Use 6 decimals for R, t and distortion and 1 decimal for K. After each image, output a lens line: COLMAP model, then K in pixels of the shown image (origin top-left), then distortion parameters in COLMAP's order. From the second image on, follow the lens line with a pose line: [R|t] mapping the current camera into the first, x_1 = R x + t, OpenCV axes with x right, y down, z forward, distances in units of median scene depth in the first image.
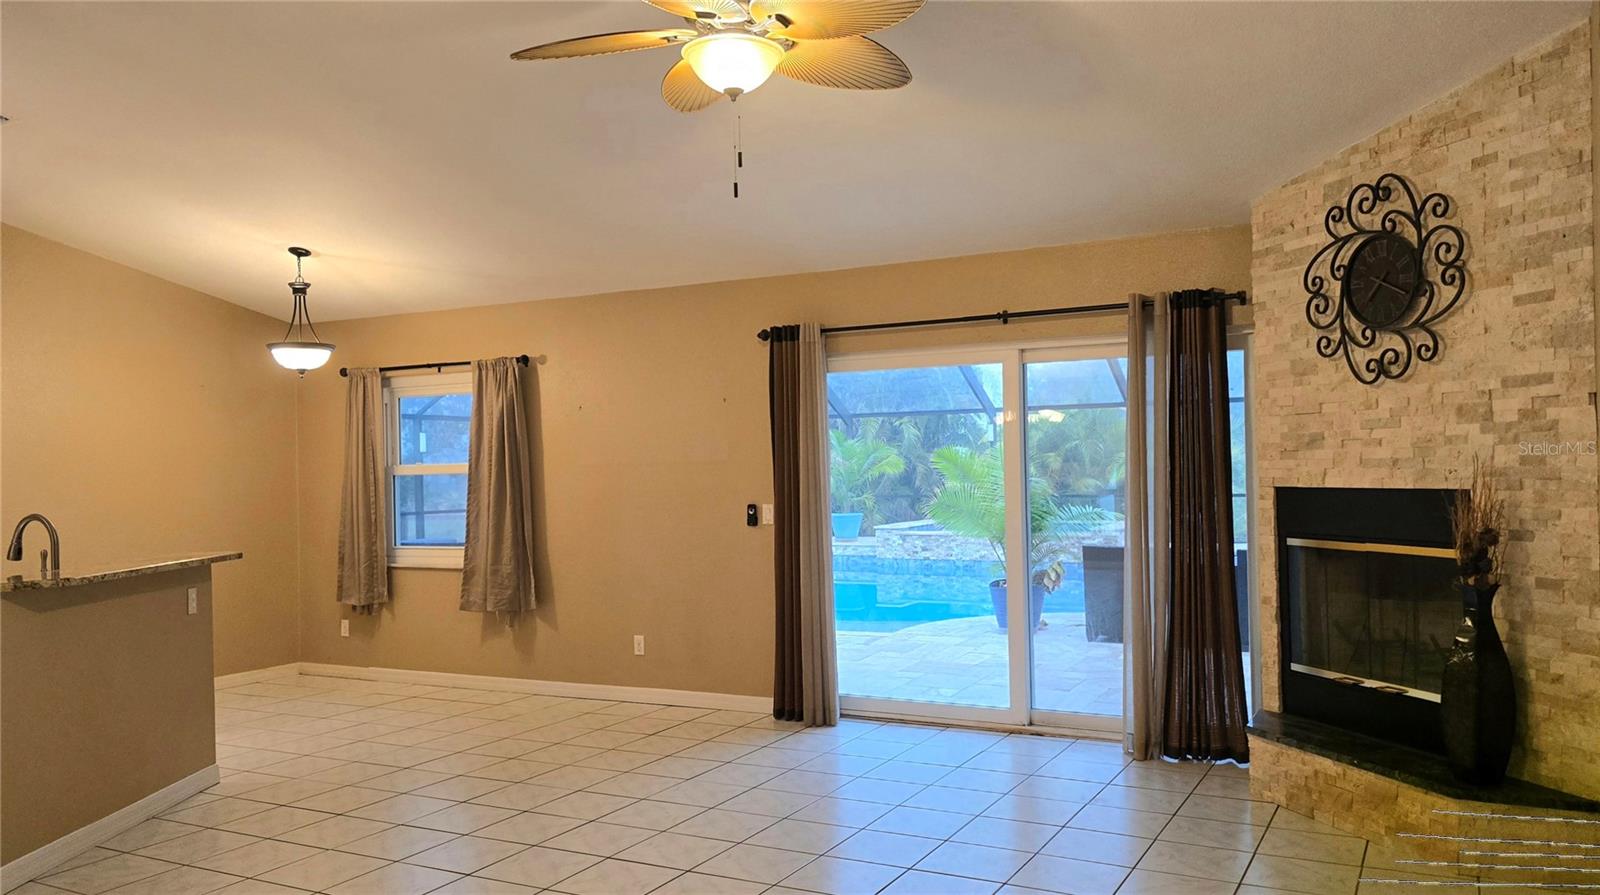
lens RADIAL K [[1173.6, 0, 785.5], [0, 1173.6, 465.1], [0, 0, 1]] dist [0.000513, -0.008647]
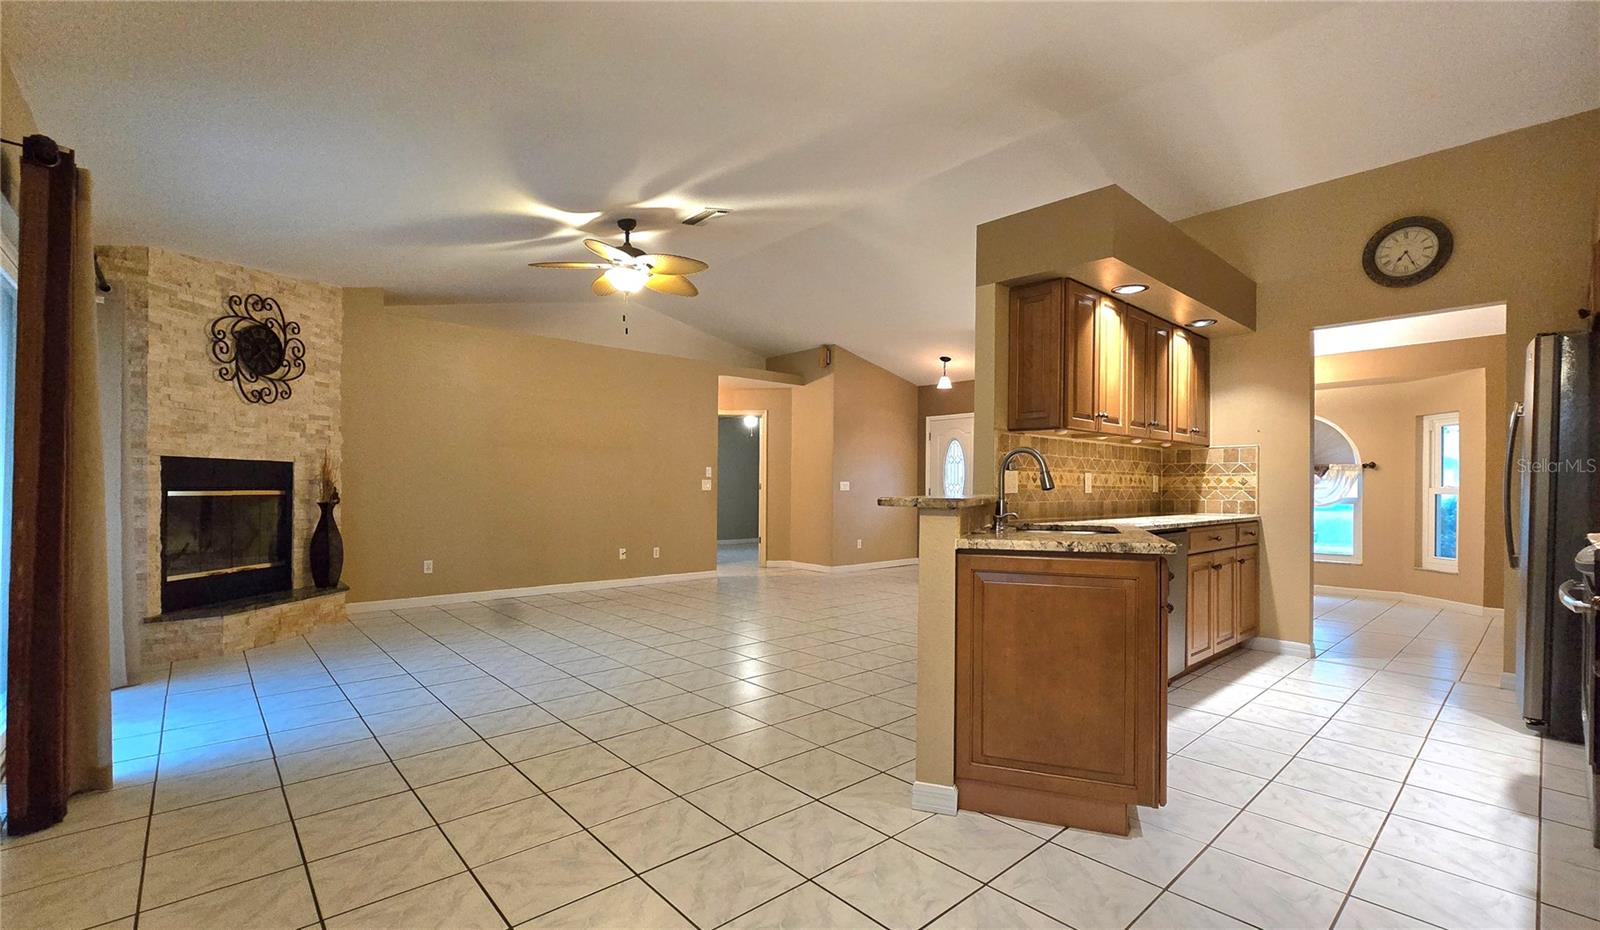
lens RADIAL K [[687.1, 0, 798.0], [0, 687.1, 485.8], [0, 0, 1]] dist [-0.010057, 0.000960]
pose [[-0.935319, 0.015893, 0.353447, -0.632279], [0.011653, 0.999832, -0.014122, 0.080056], [-0.353612, -0.009090, -0.935348, 1.584601]]
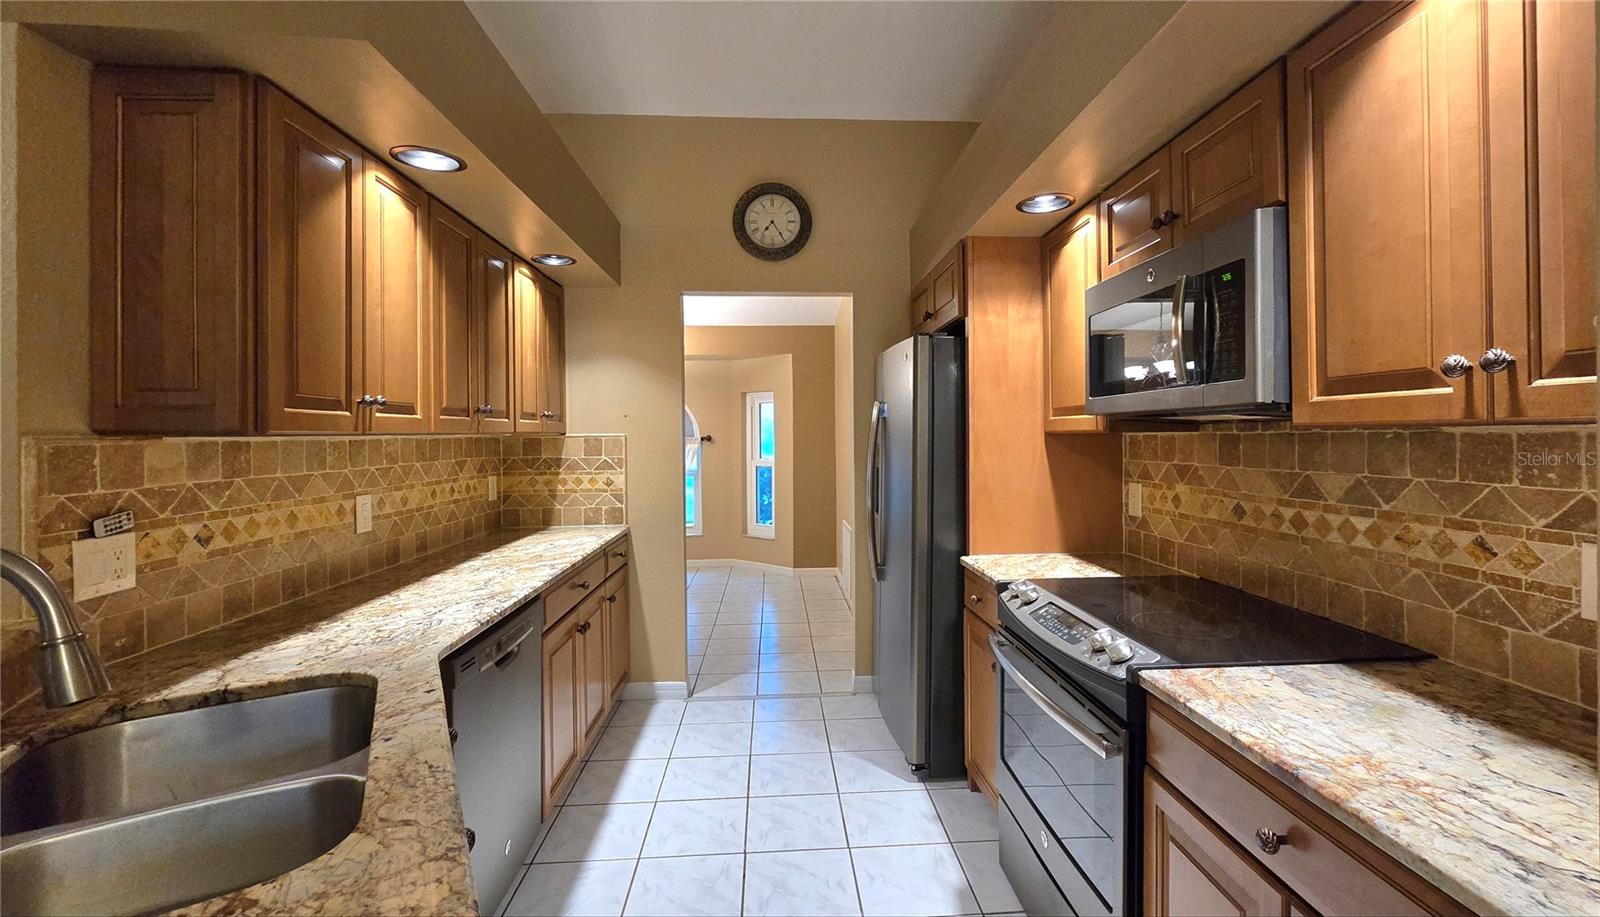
lens RADIAL K [[676.5, 0, 846.2], [0, 676.5, 433.9], [0, 0, 1]] dist [0.000127, -0.000180]
pose [[-0.831514, 0.030642, -0.554658, -0.690175], [0.030133, 0.999495, 0.010043, 0.016883], [0.554686, -0.008362, -0.832018, 1.203374]]
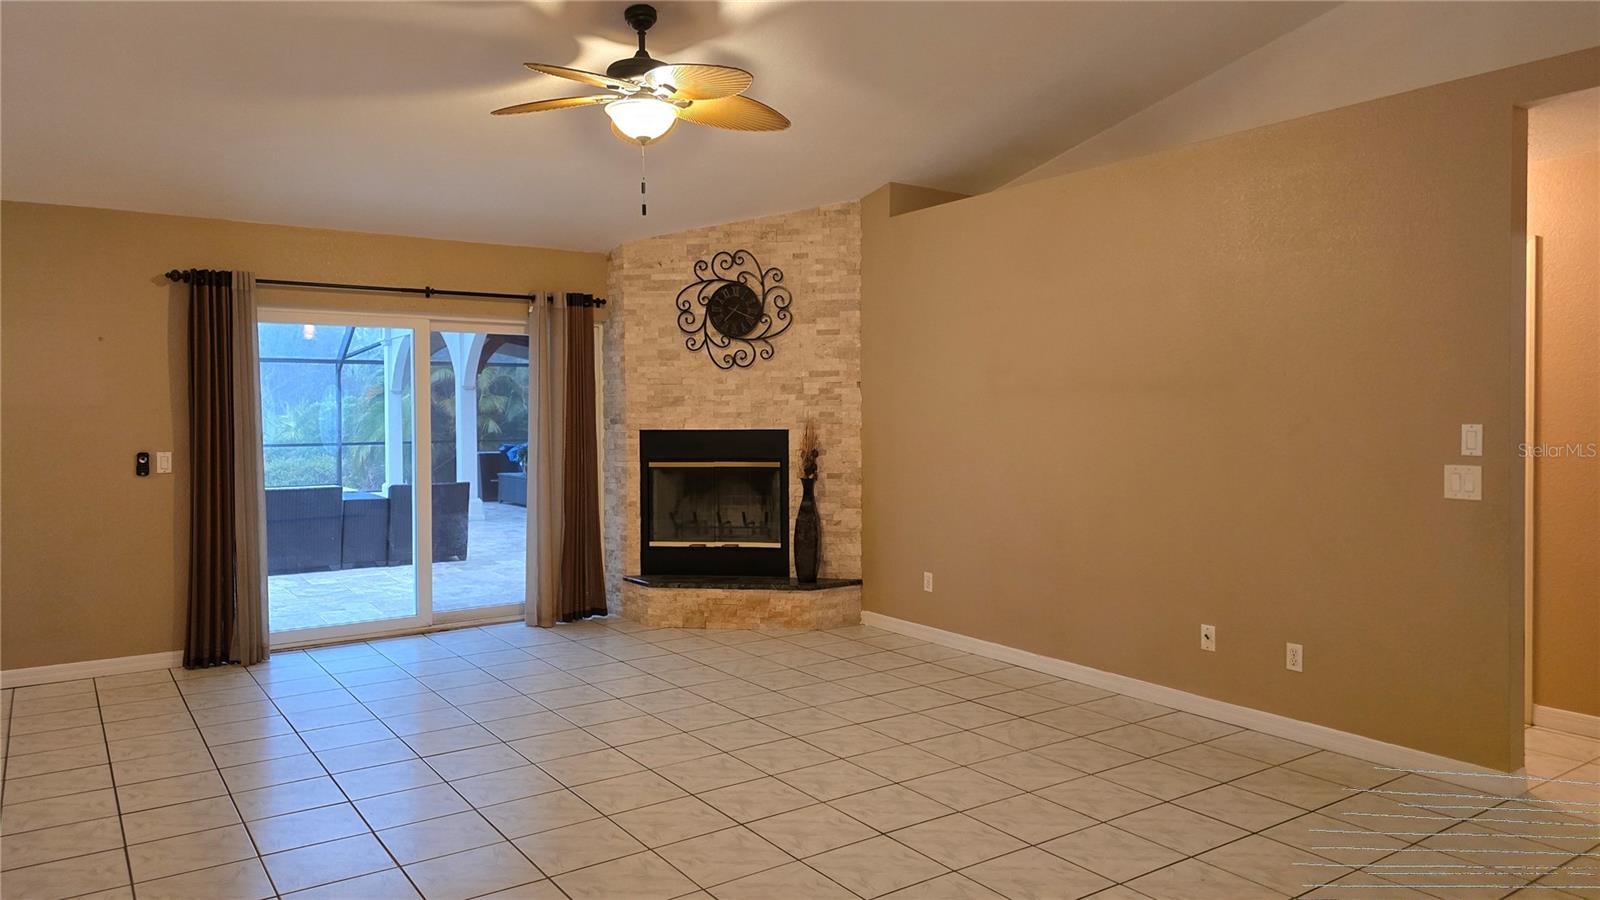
lens RADIAL K [[1050.9, 0, 795.8], [0, 1050.9, 434.1], [0, 0, 1]] dist [0.069461, -0.004008]
pose [[0.447280, -0.006062, 0.894374, -0.778977], [-0.005693, 0.999937, 0.009625, 0.010047], [-0.894376, -0.009397, 0.447217, 0.203131]]
